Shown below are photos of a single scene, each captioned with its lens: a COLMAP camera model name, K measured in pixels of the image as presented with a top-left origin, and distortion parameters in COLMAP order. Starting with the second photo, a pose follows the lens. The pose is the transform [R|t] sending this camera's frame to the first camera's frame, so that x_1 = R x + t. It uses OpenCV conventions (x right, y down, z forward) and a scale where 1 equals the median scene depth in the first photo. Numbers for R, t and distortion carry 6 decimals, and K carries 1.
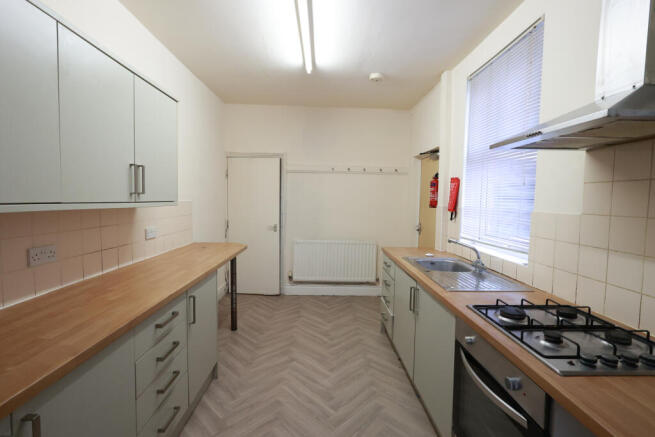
lens RADIAL K [[298.5, 0, 327.4], [0, 298.5, 214.0], [0, 0, 1]] dist [-0.000788, -0.000067]
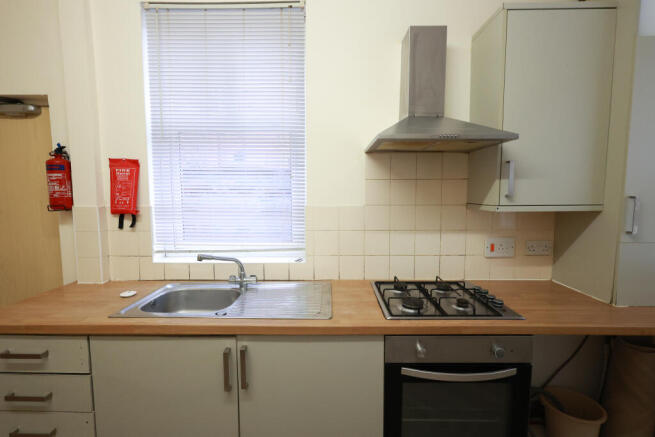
lens RADIAL K [[301.0, 0, 327.5], [0, 301.0, 218.5], [0, 0, 1]] dist [-0.003545, -0.000237]
pose [[0.027236, -0.103592, 0.994247, -0.257044], [0.055020, 0.993263, 0.101983, -0.055212], [-0.998114, 0.051926, 0.032752, 0.778710]]
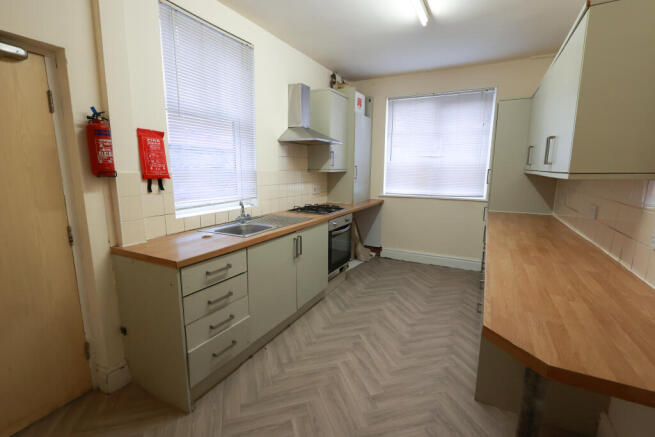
lens RADIAL K [[301.0, 0, 327.5], [0, 301.0, 218.5], [0, 0, 1]] dist [-0.003545, -0.000237]
pose [[-0.873963, -0.102910, 0.474972, -0.394700], [0.004860, 0.975424, 0.220284, -0.100091], [-0.485969, 0.194828, -0.851984, 1.967022]]
